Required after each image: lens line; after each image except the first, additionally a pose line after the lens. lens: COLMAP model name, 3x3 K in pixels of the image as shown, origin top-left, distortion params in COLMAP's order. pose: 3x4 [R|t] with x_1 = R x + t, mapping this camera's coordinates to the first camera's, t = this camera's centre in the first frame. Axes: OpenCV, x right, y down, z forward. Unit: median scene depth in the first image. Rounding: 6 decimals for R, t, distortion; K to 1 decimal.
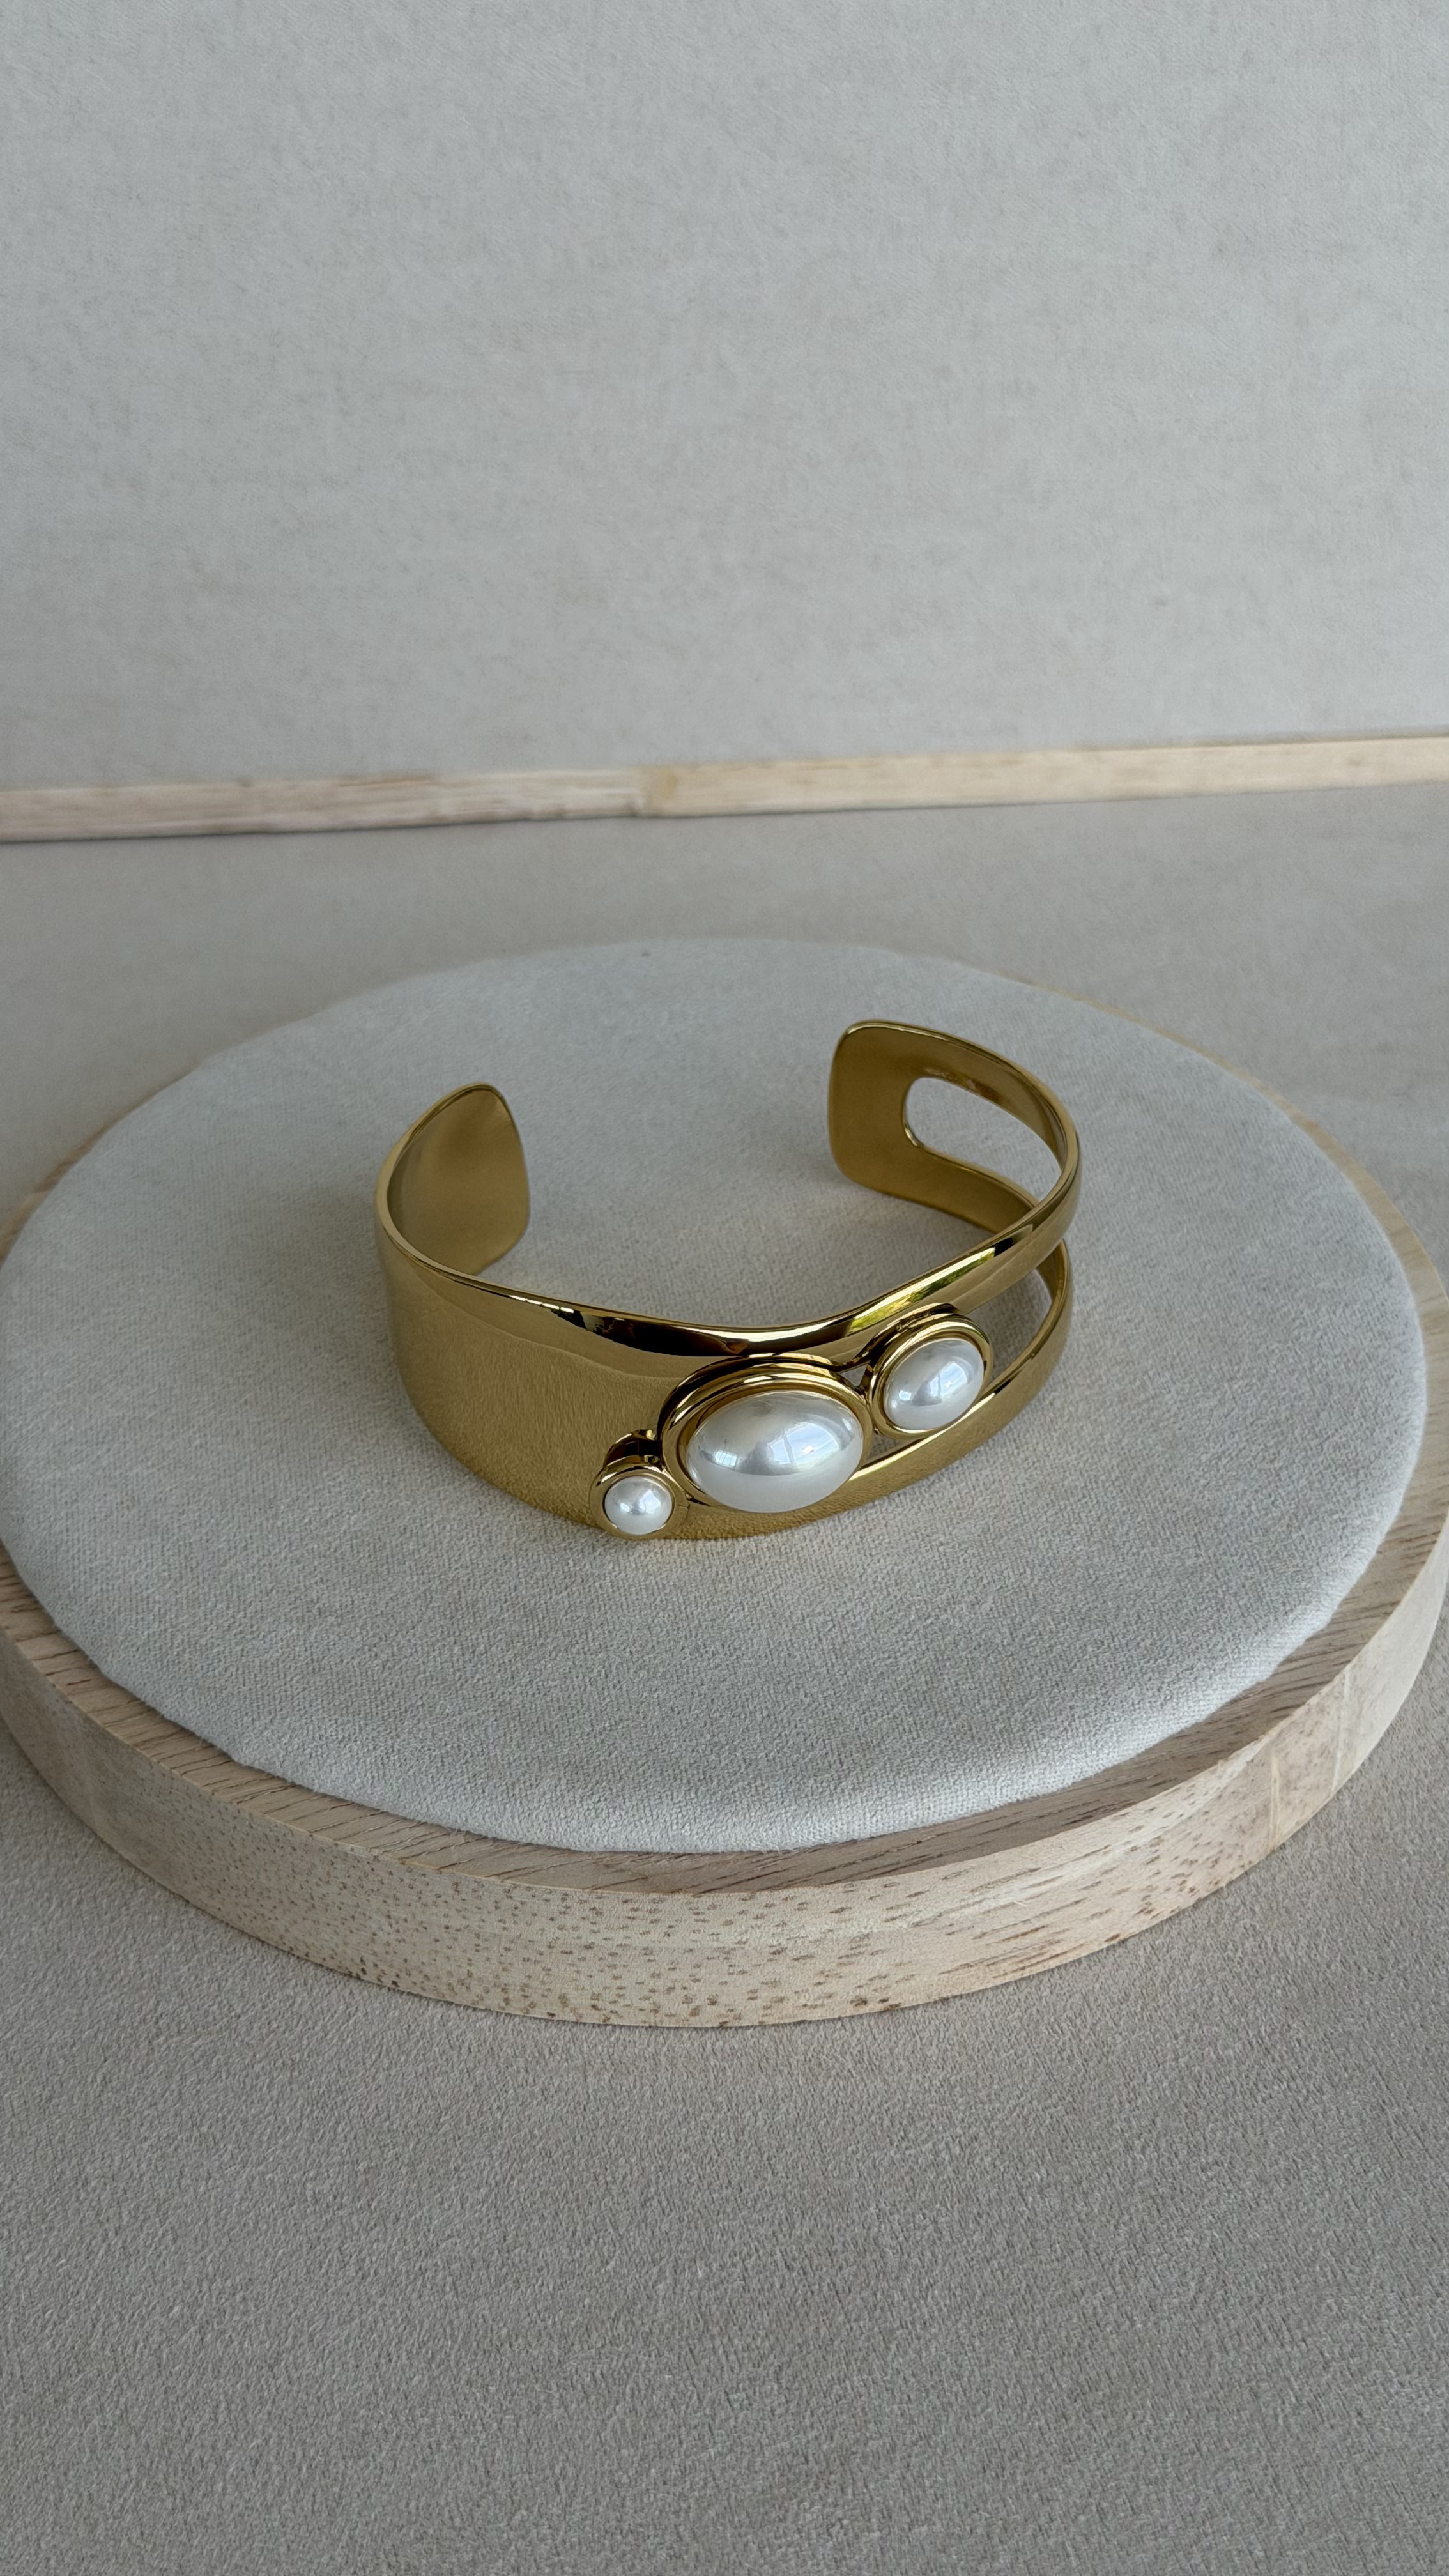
lens RADIAL K [[3674.9, 0, 701.7], [0, 3674.9, 1294.8], [0, 0, 1]] dist [0.195739, -0.497526]
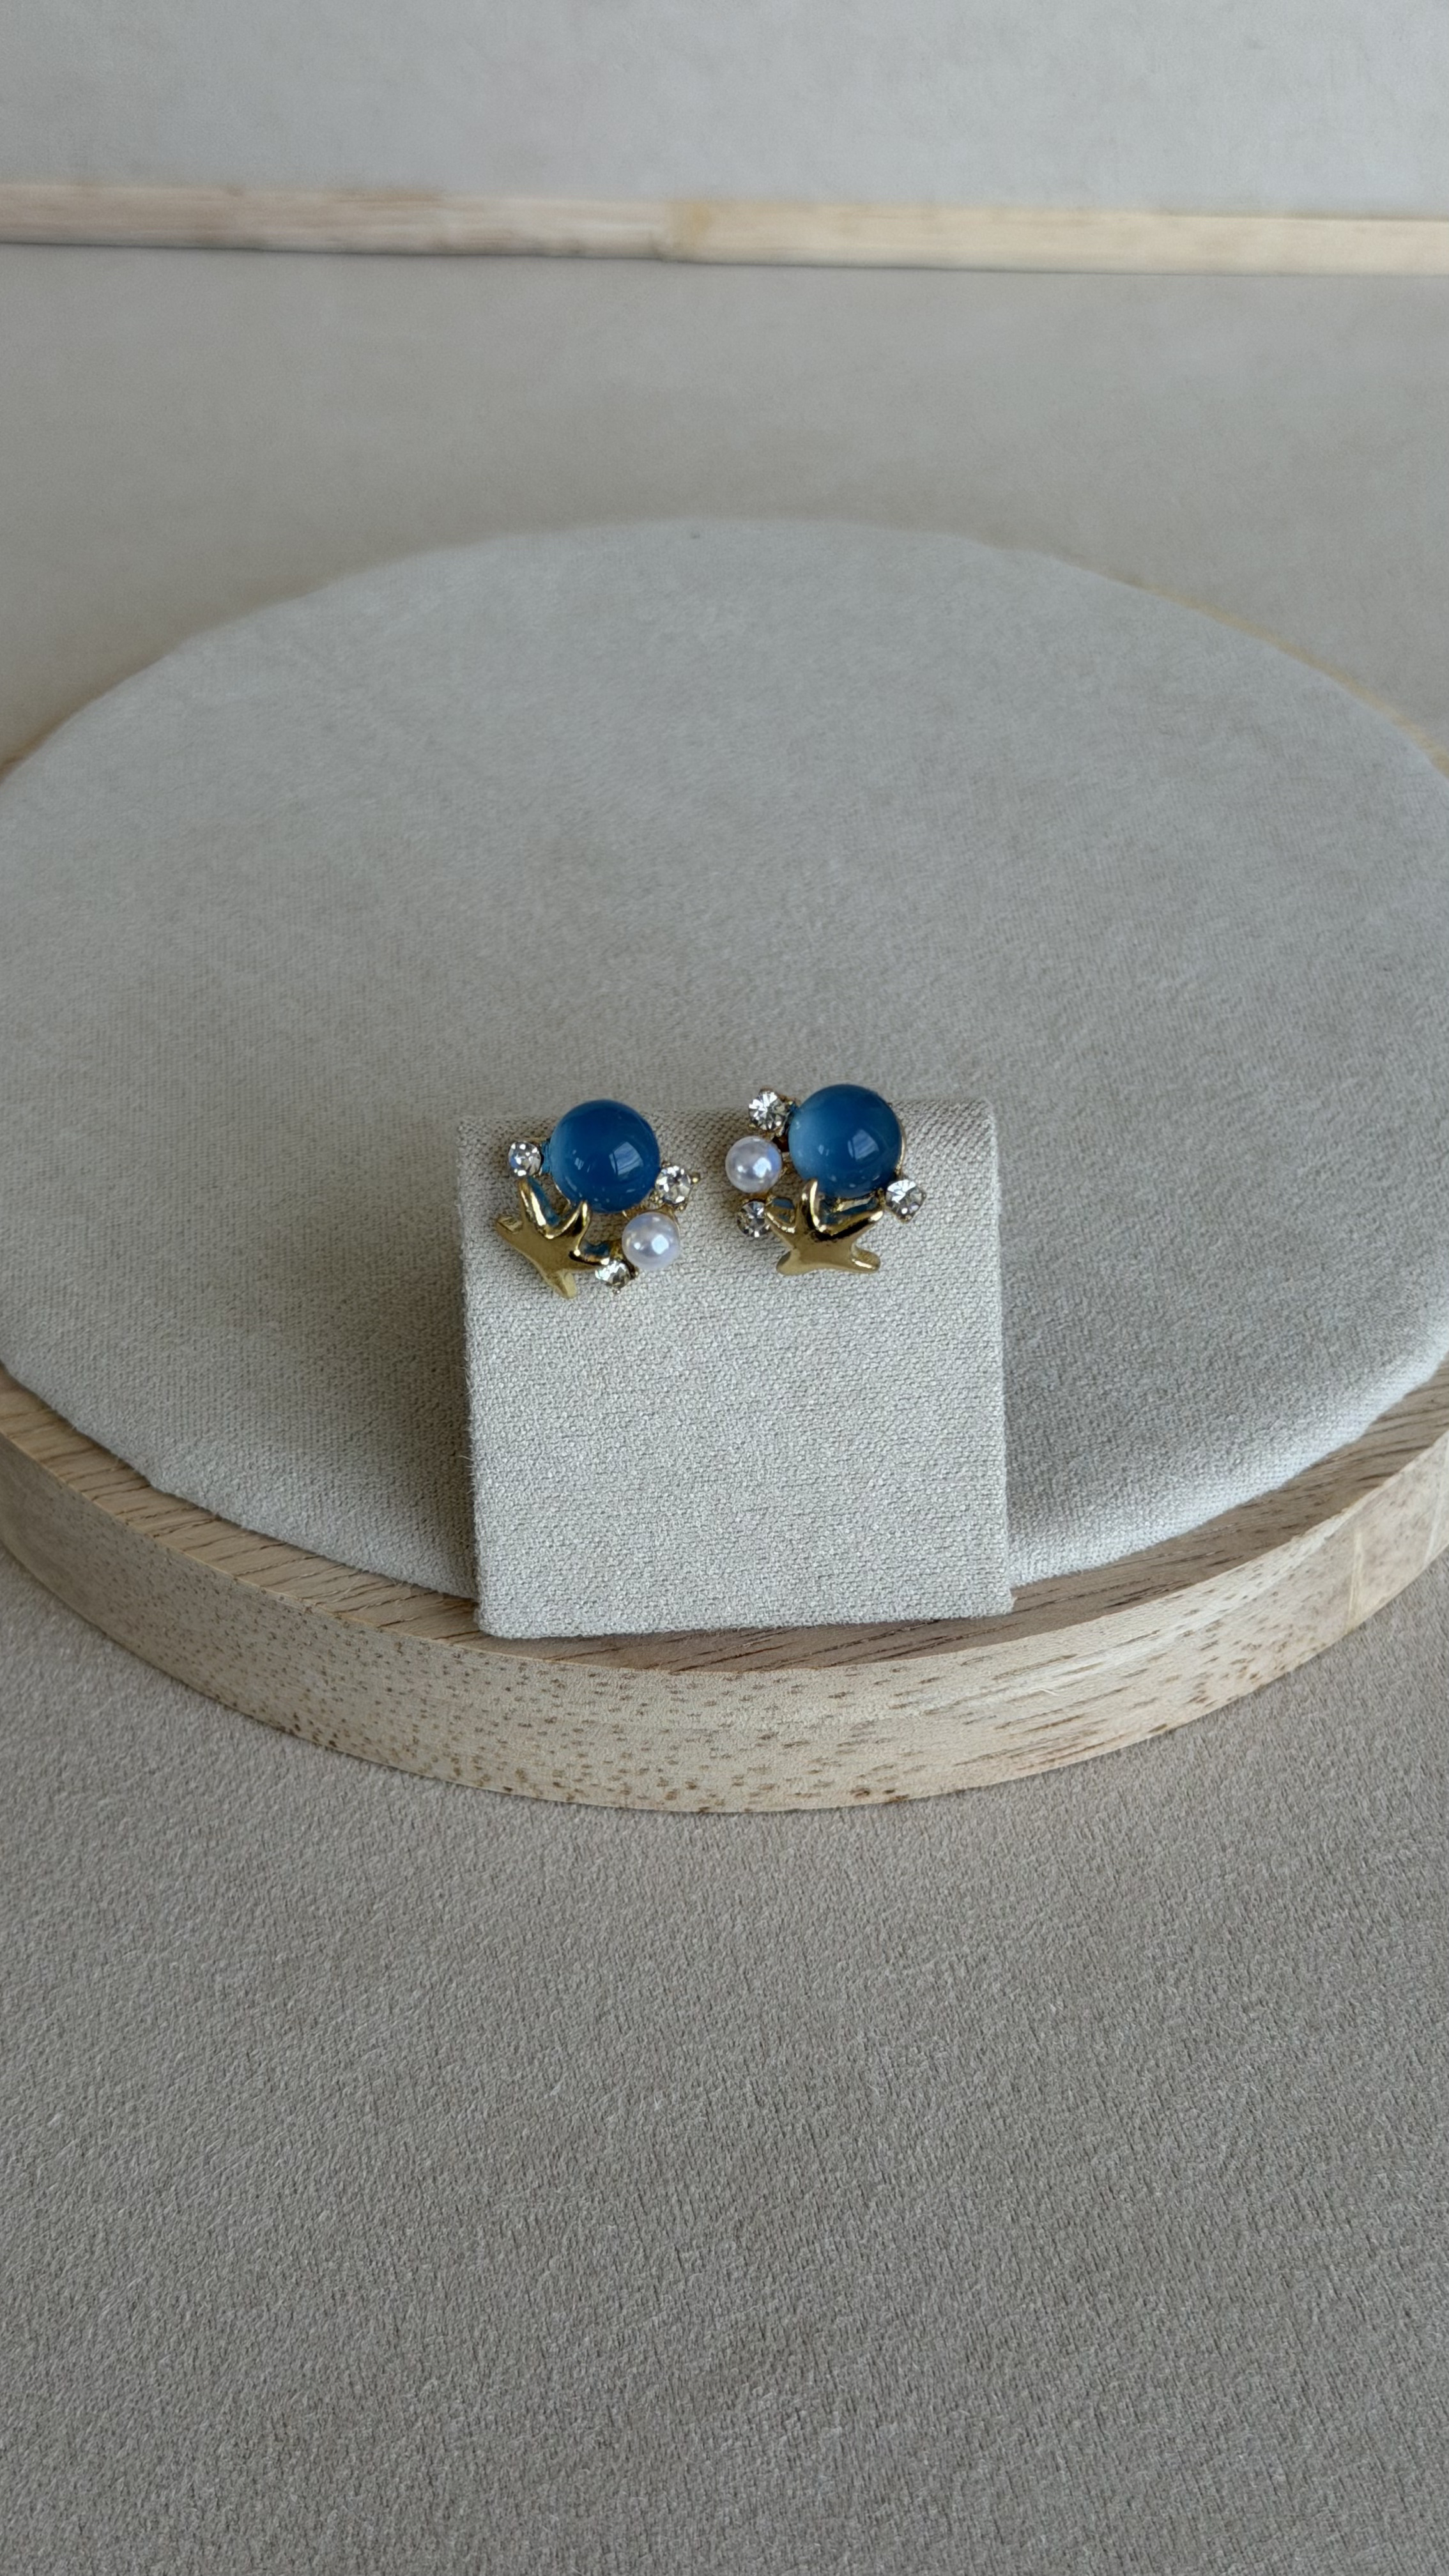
lens RADIAL K [[3689.5, 0, 706.4], [0, 3689.5, 1287.4], [0, 0, 1]] dist [0.151301, -0.268367]
pose [[0.998672, 0.042447, -0.029183, 0.026663], [-0.038573, 0.991720, 0.122486, -0.031706], [0.034140, -0.121198, 0.992041, 0.150277]]
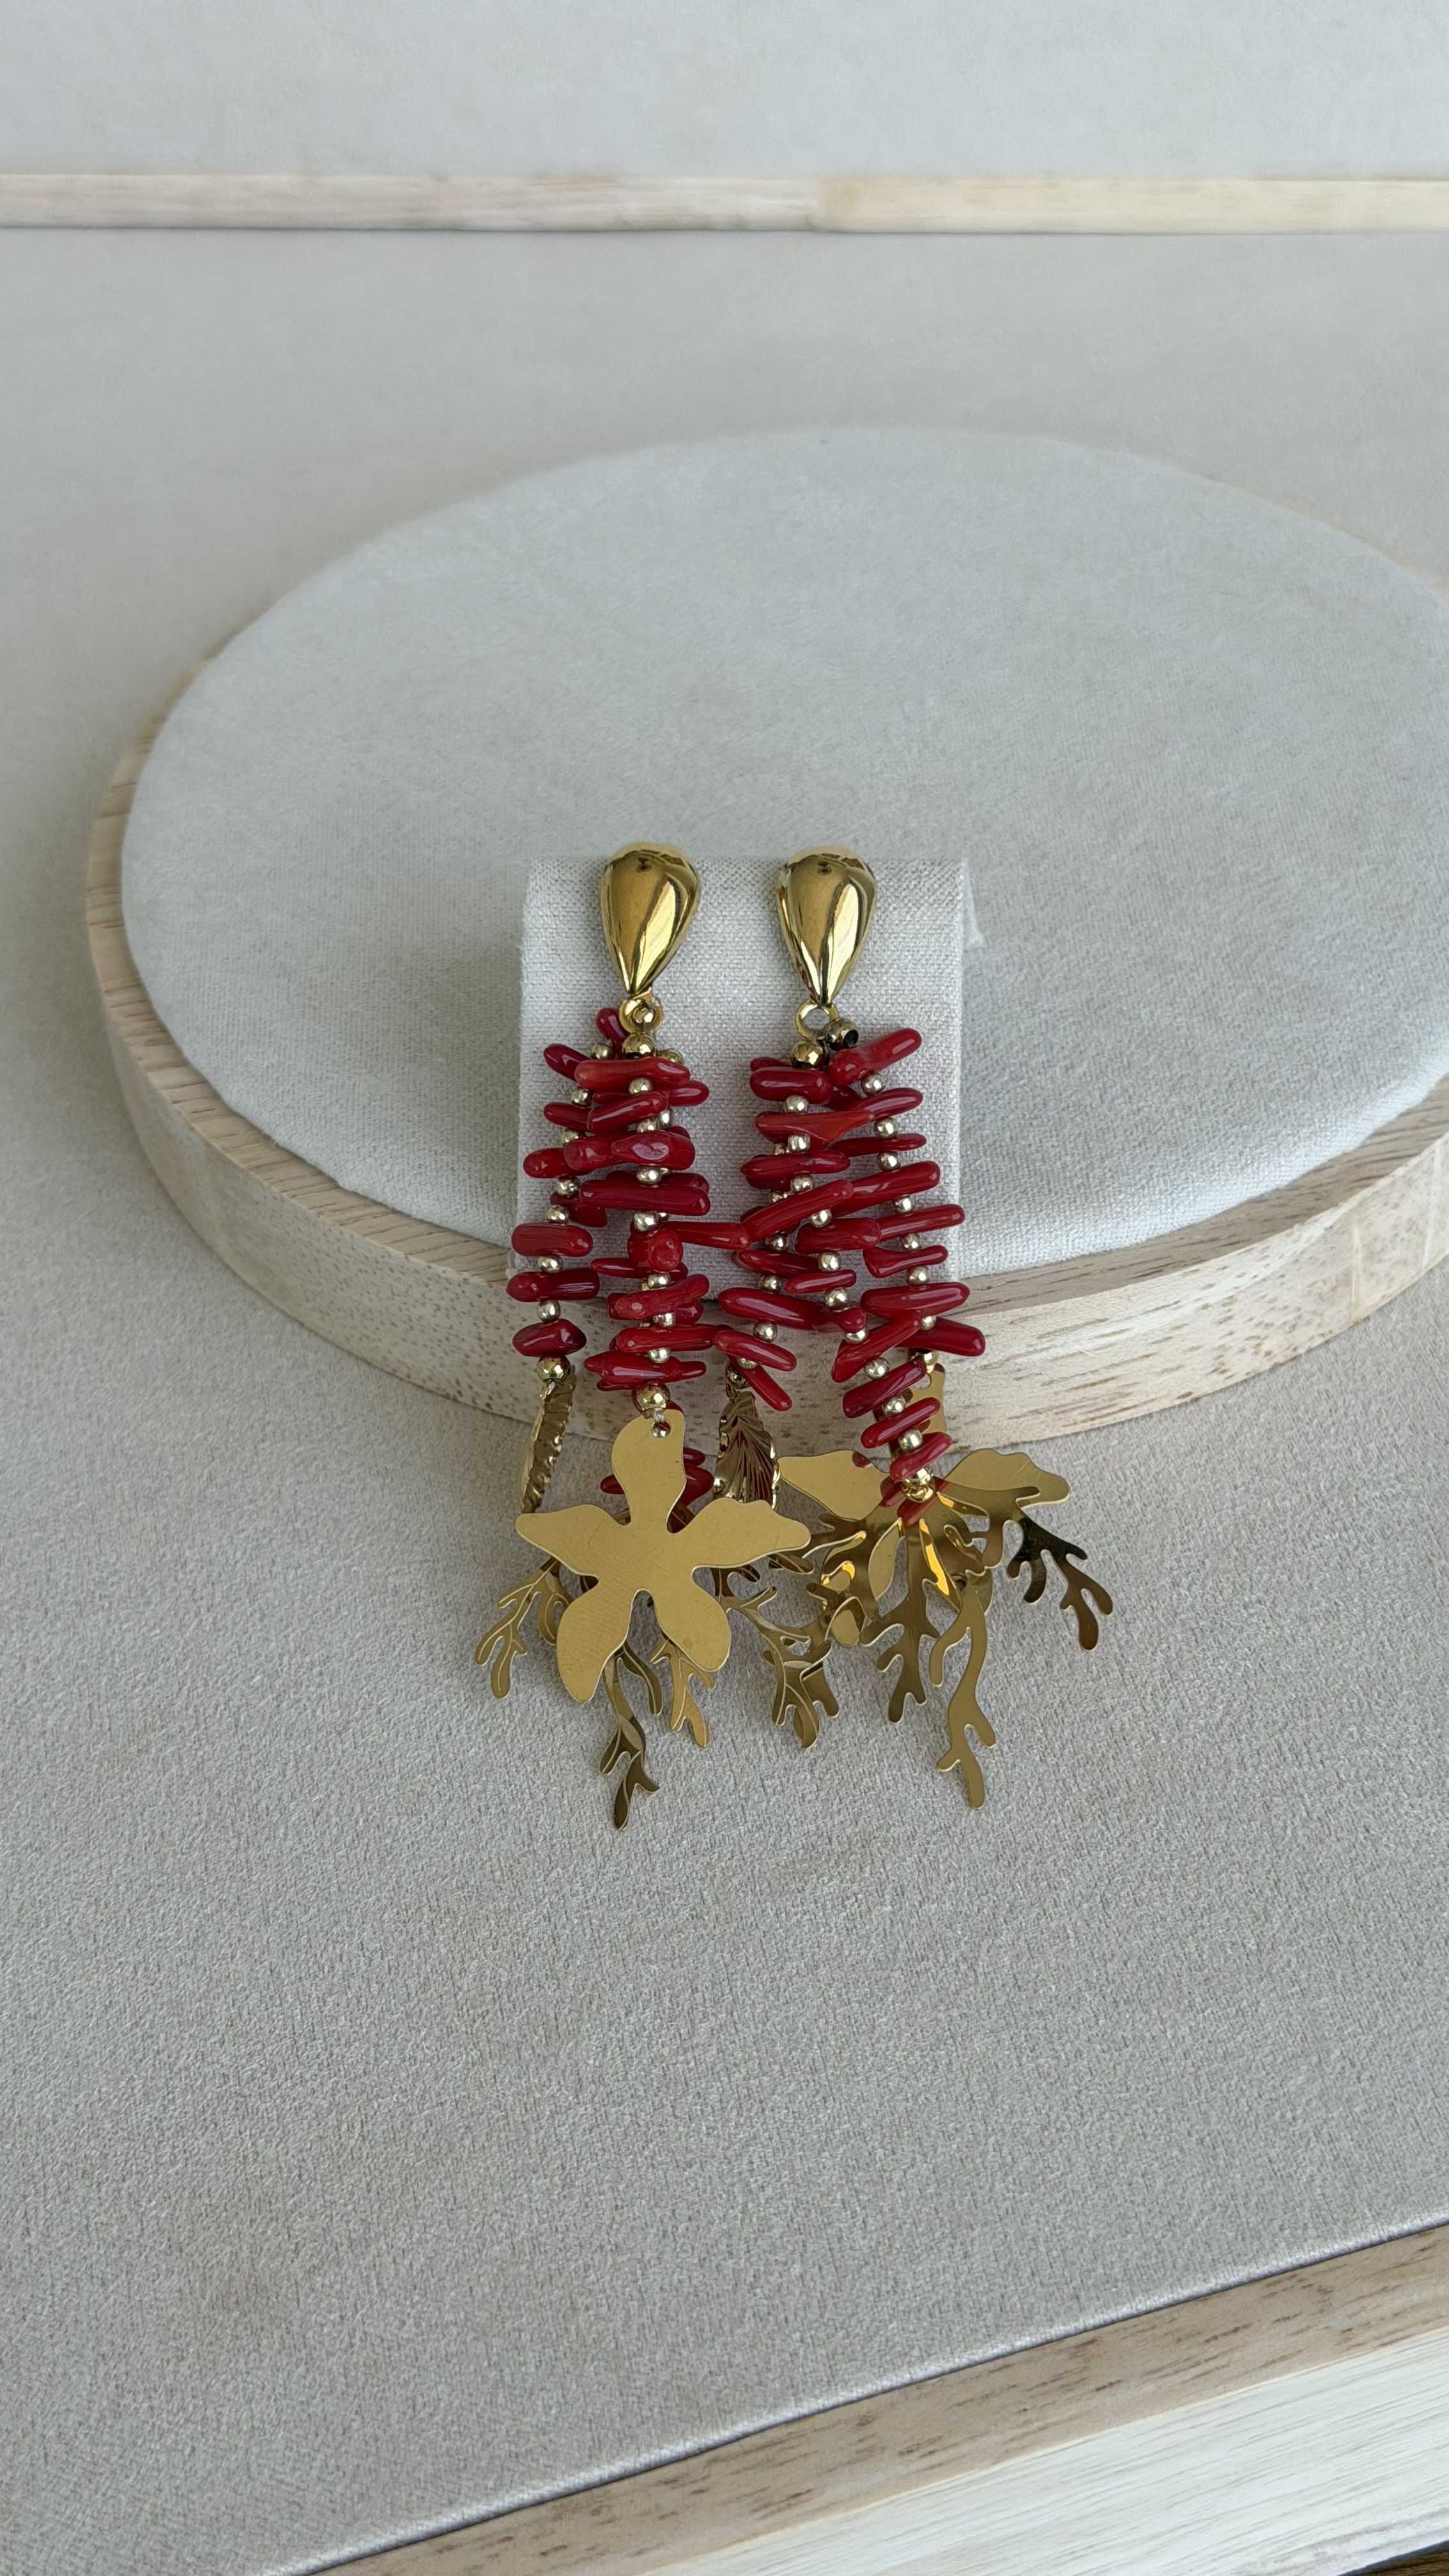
lens RADIAL K [[3689.5, 0, 706.4], [0, 3689.5, 1287.4], [0, 0, 1]] dist [0.151301, -0.268367]
pose [[0.994328, 0.042559, -0.097475, 0.079471], [-0.033135, 0.994797, 0.096334, 0.051101], [0.101067, -0.092558, 0.990565, -0.023534]]
